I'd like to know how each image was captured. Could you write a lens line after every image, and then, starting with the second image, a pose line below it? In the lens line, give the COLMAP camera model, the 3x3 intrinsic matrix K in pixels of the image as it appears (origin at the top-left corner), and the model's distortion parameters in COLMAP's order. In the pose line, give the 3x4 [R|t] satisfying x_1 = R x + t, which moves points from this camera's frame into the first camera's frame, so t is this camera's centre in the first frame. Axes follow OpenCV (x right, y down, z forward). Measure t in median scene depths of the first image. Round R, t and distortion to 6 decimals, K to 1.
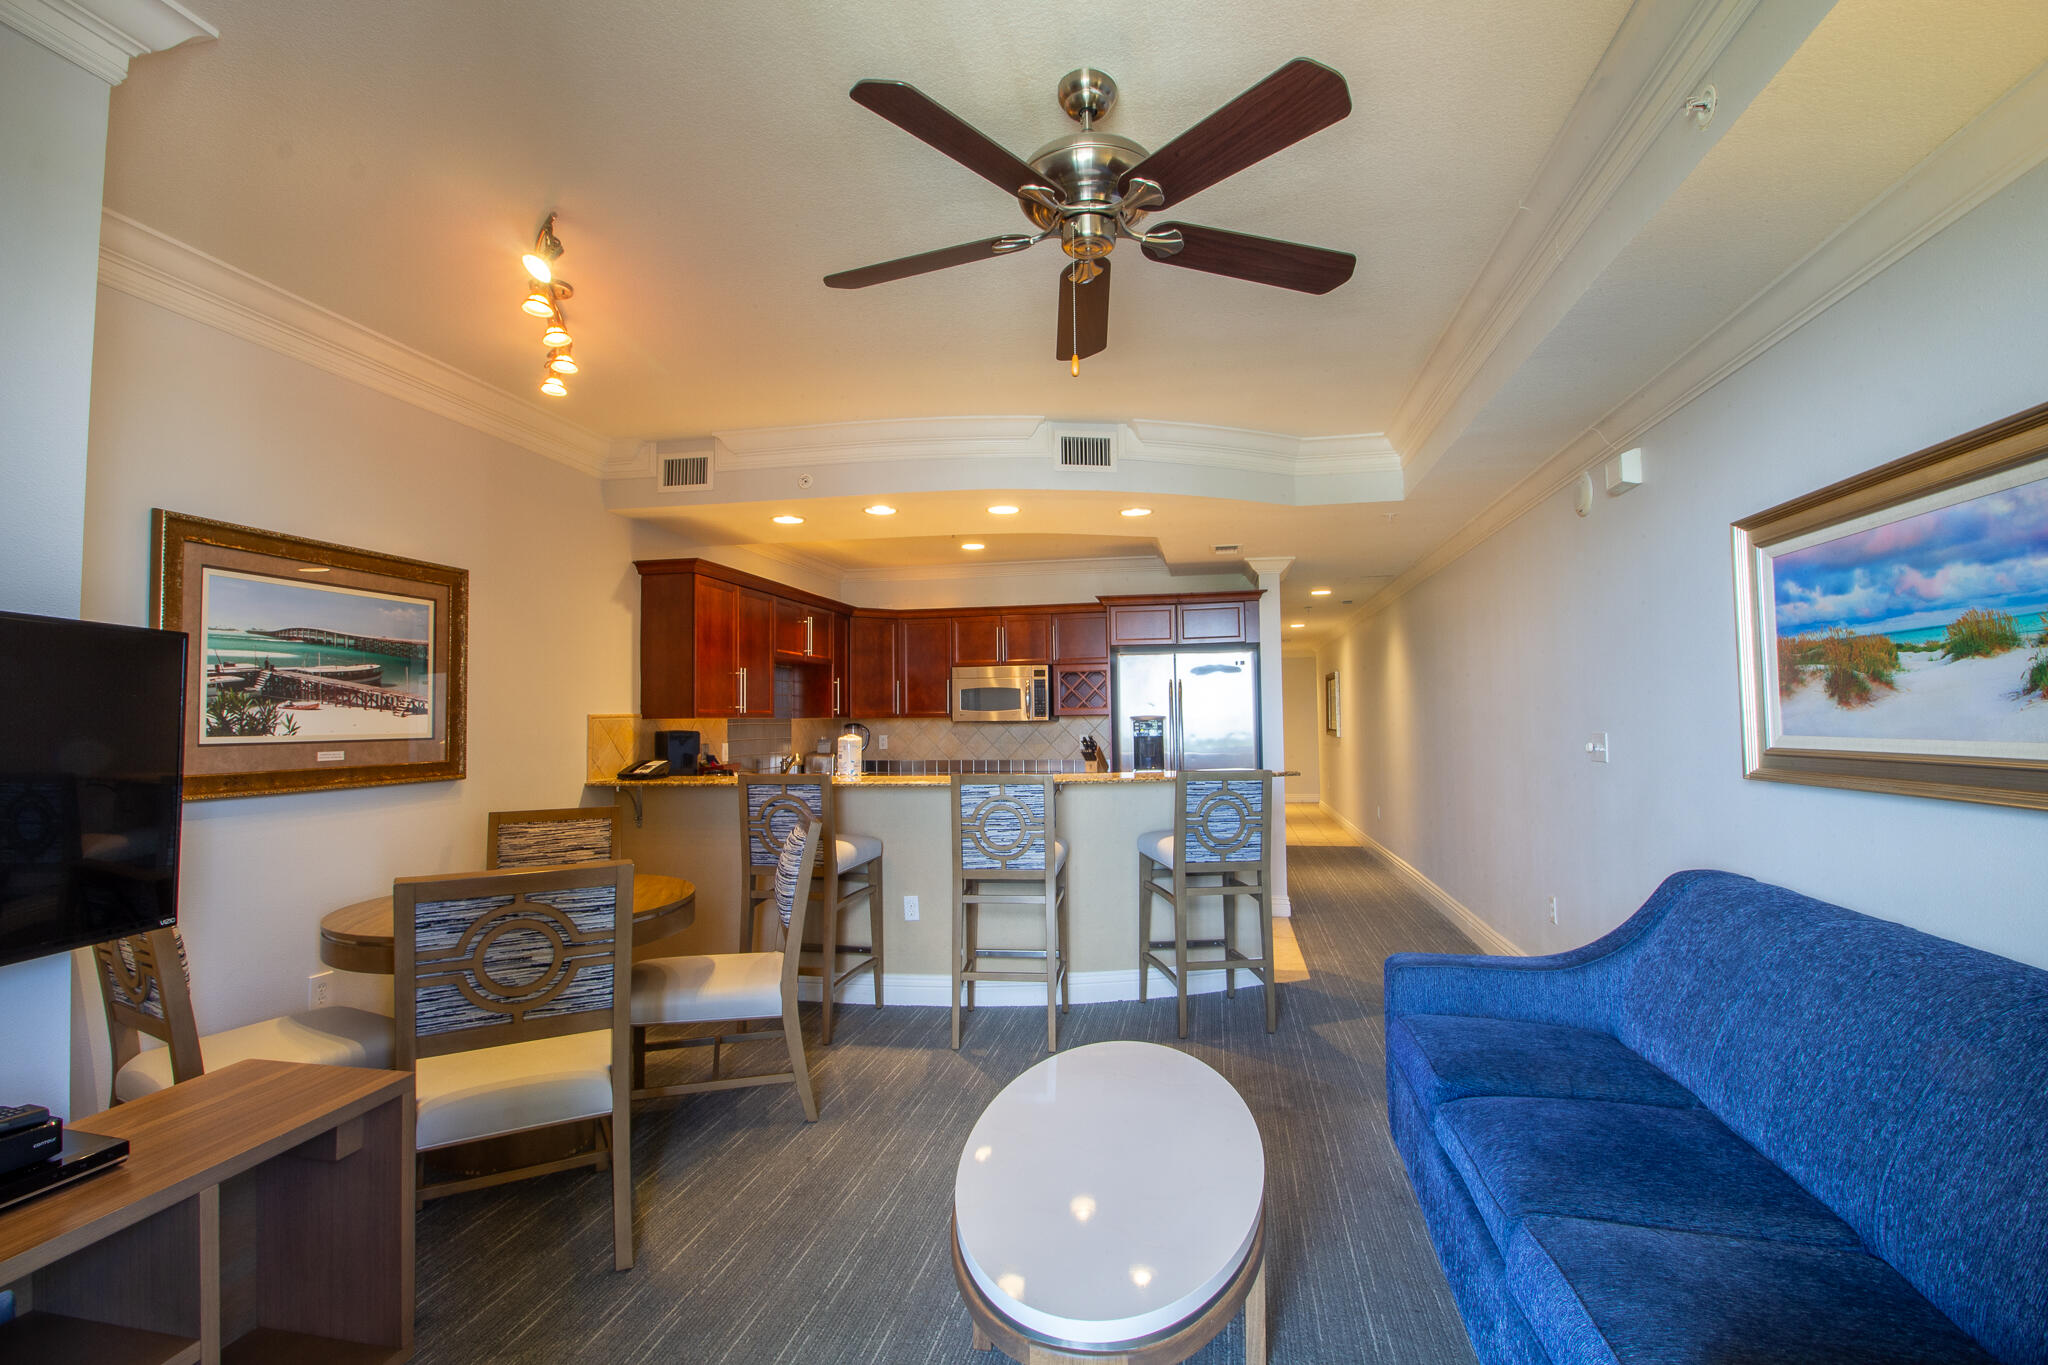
lens RADIAL K [[947.2, 0, 1020.7], [0, 947.2, 676.1], [0, 0, 1]] dist [0.001063, -0.013368]
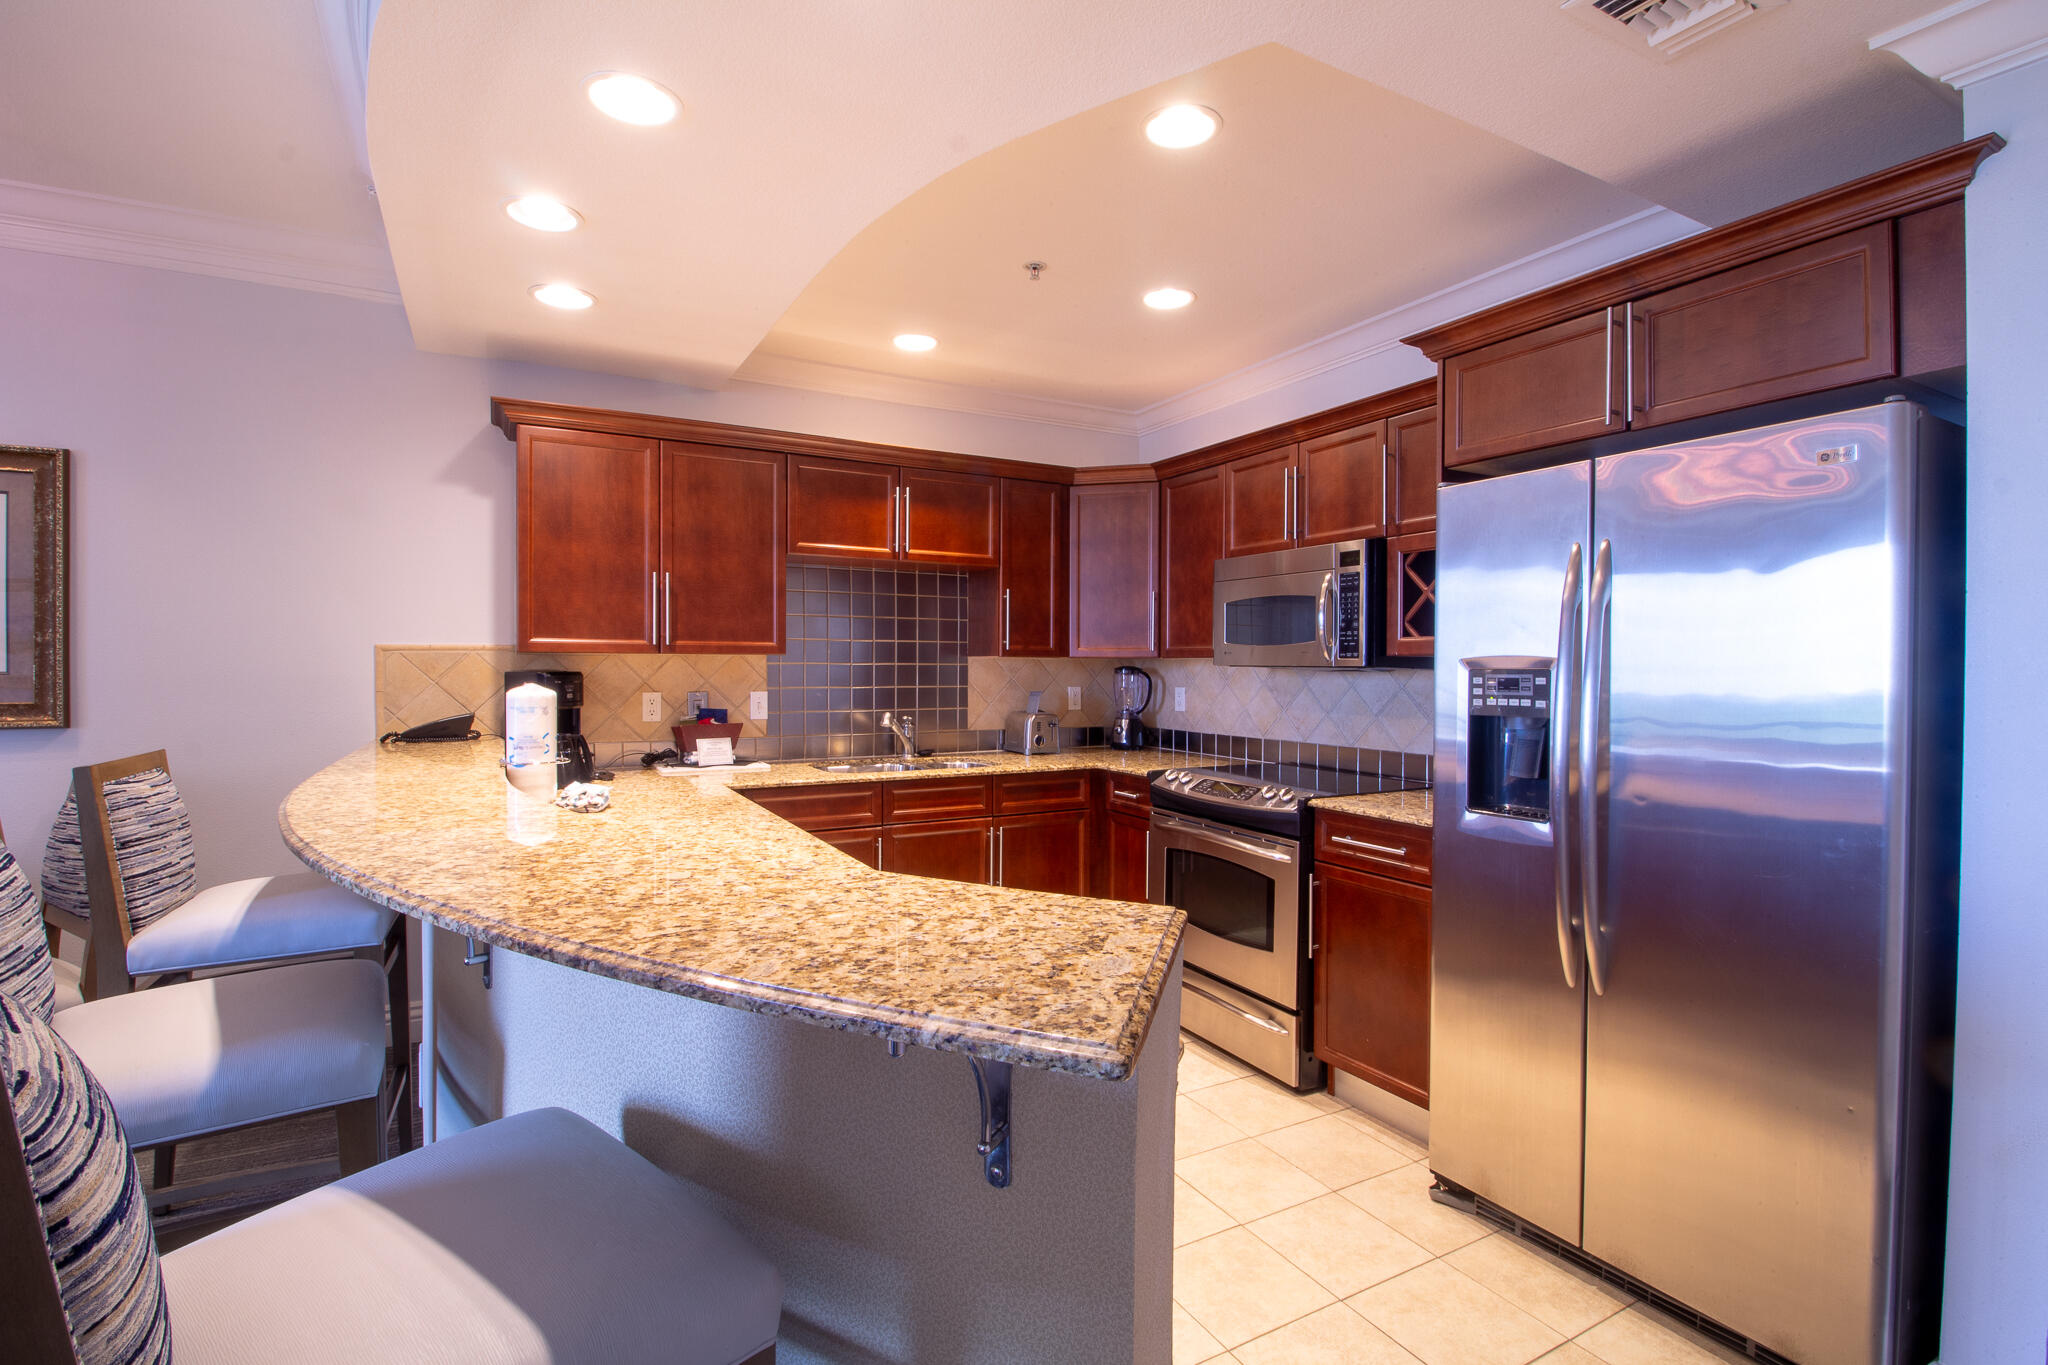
lens RADIAL K [[947.2, 0, 1020.7], [0, 947.2, 676.1], [0, 0, 1]] dist [0.001063, -0.013368]
pose [[0.646592, 0.024543, -0.762441, 0.410620], [0.022192, 0.998454, 0.050961, 0.040557], [0.762514, -0.049871, 0.645047, 0.952436]]
